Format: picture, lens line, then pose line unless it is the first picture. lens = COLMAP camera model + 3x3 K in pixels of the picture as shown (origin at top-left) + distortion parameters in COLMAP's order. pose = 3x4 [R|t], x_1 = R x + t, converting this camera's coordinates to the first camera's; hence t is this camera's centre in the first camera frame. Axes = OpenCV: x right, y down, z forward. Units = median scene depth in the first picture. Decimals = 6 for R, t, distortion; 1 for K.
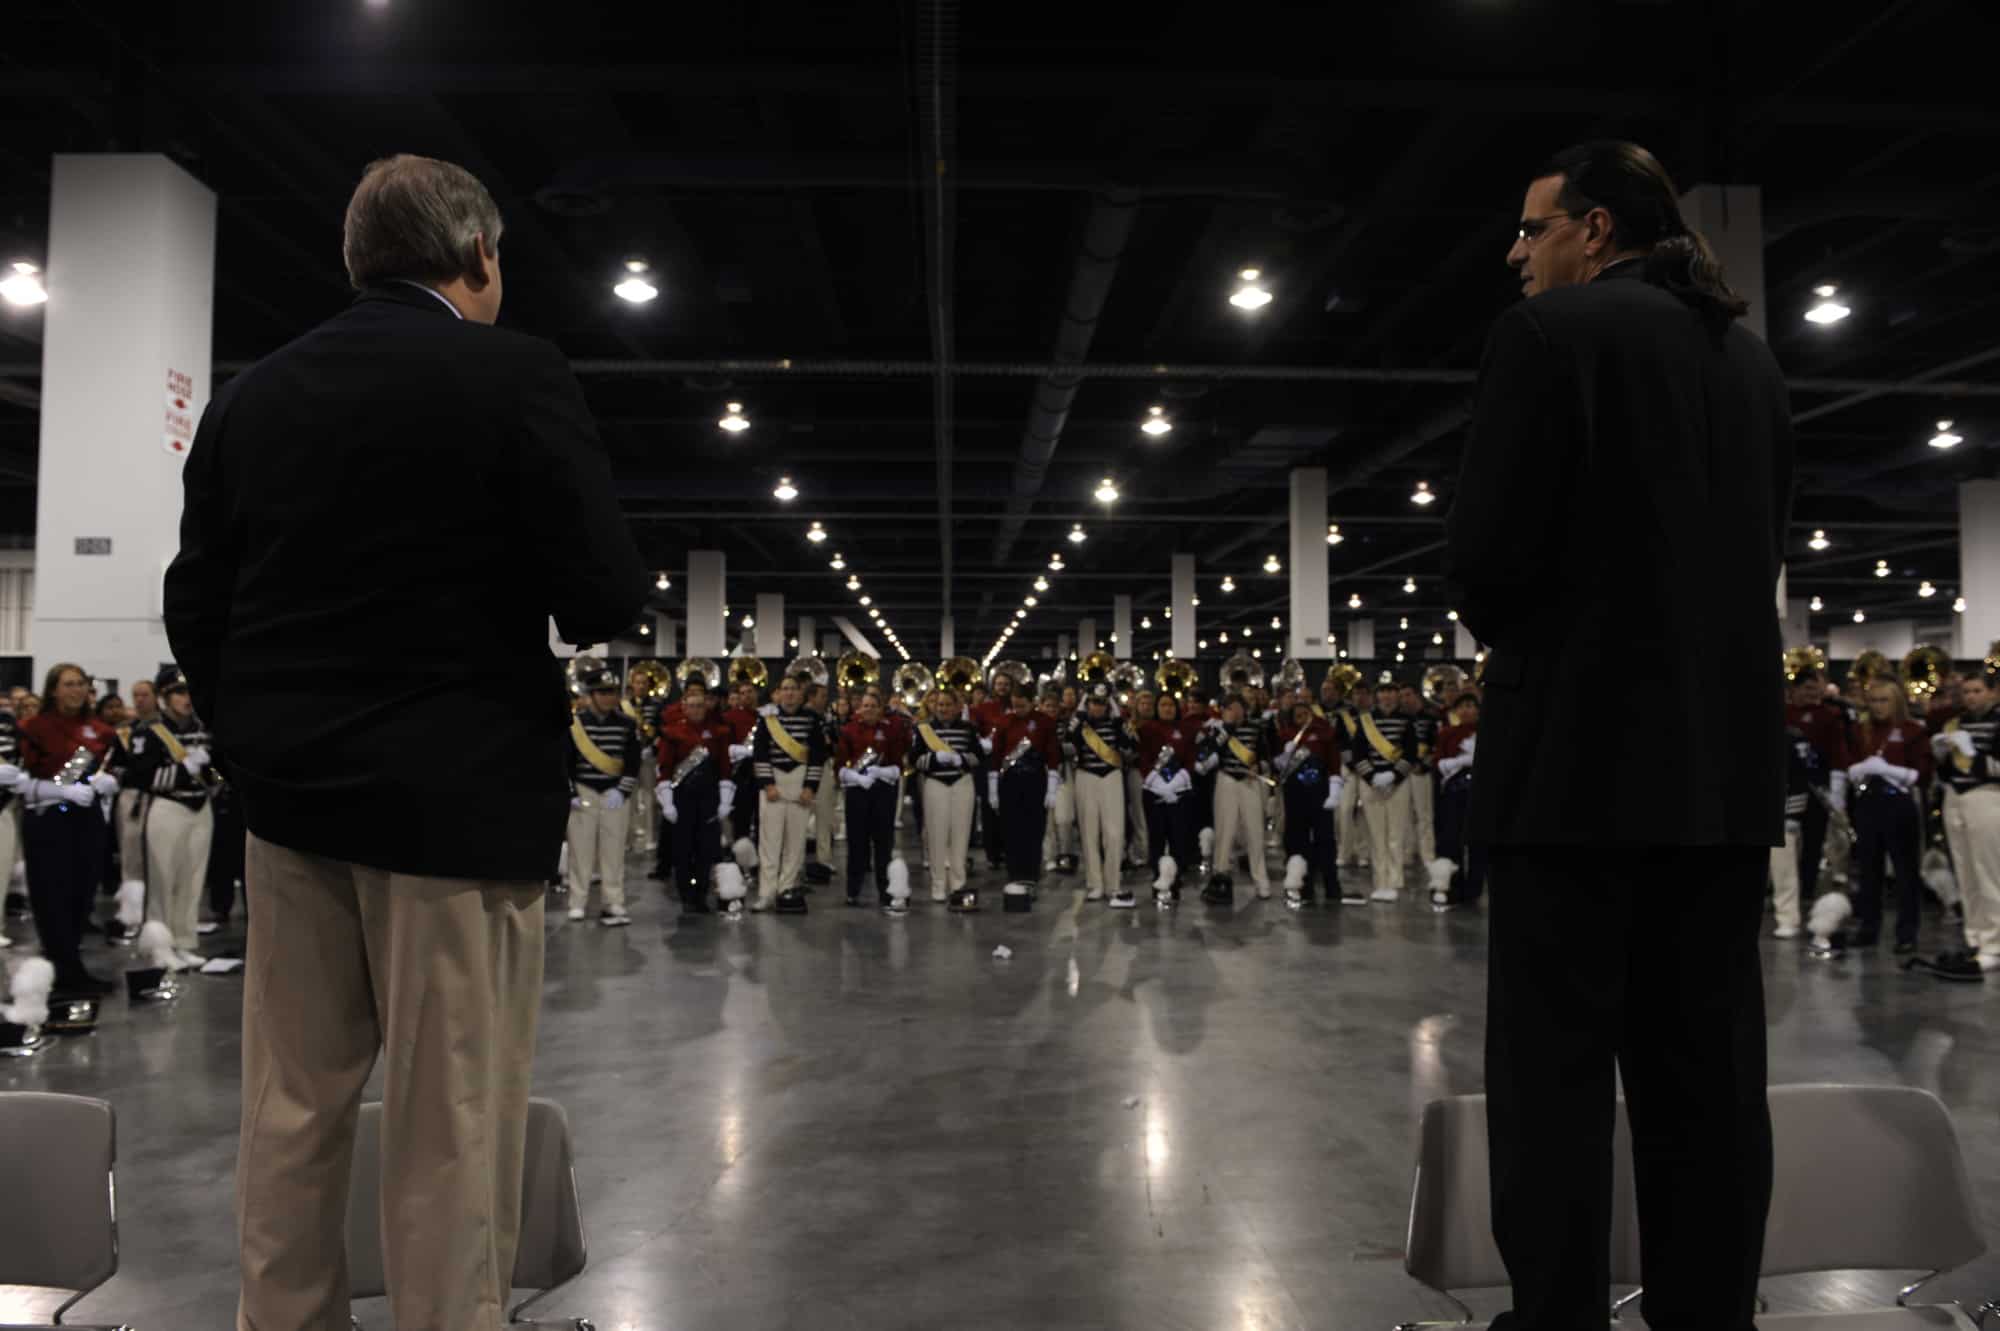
lens RADIAL K [[1358.7, 0, 1000.0], [0, 1358.7, 665.5], [0, 0, 1]] dist [-0.049572, -0.002607]
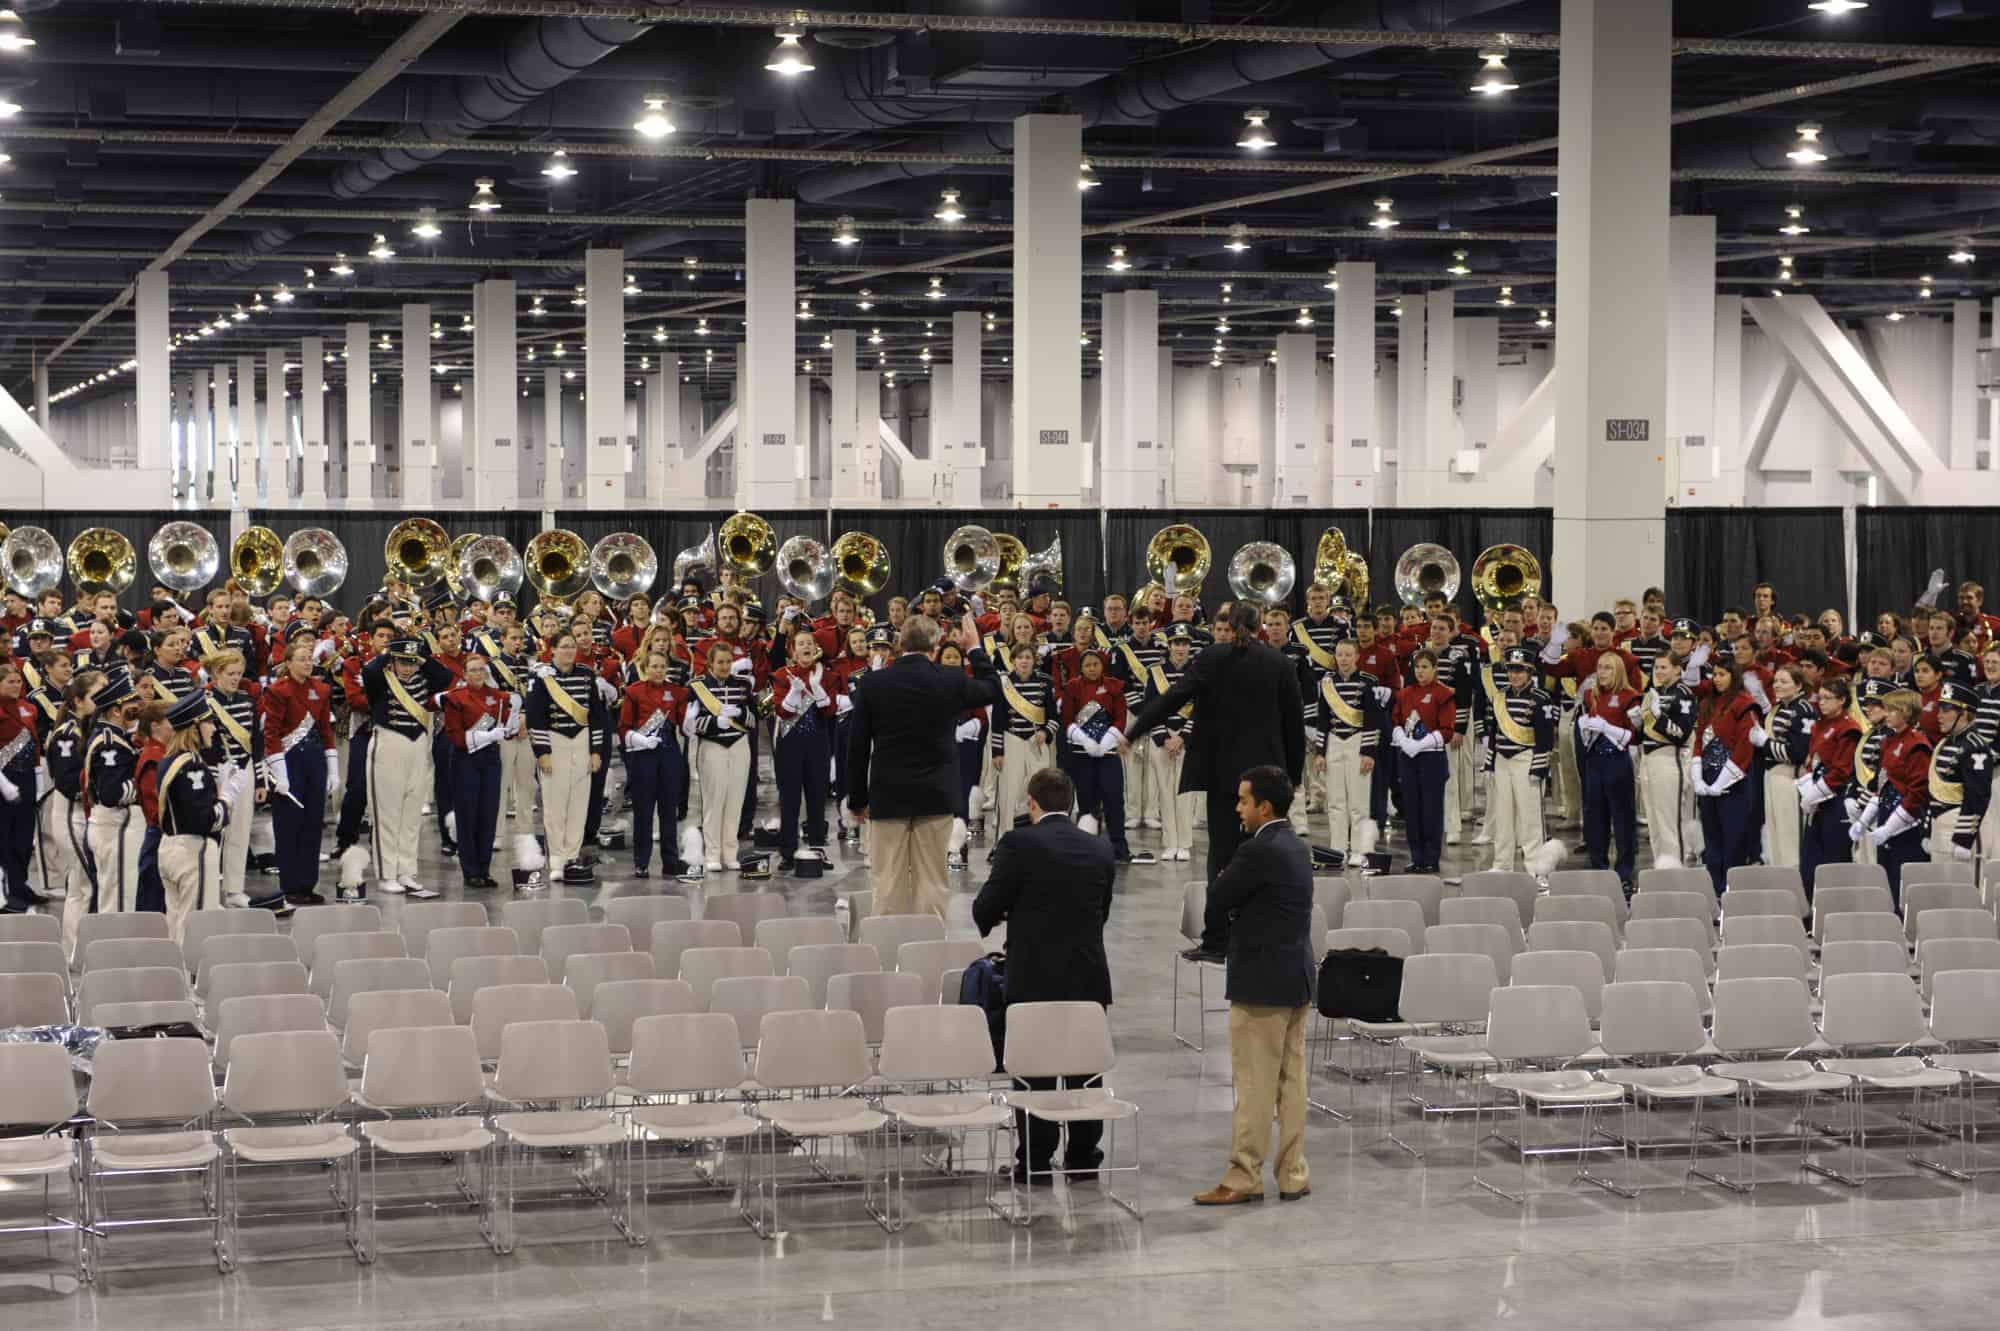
lens RADIAL K [[3752.3, 0, 1000.0], [0, 3752.3, 665.5], [0, 0, 1]] dist [0.103054, 0.027388]
pose [[0.973915, -0.011415, 0.226627, -0.449970], [-0.009495, 0.995809, 0.090960, -0.208986], [-0.226716, -0.090739, 0.969725, -1.580360]]
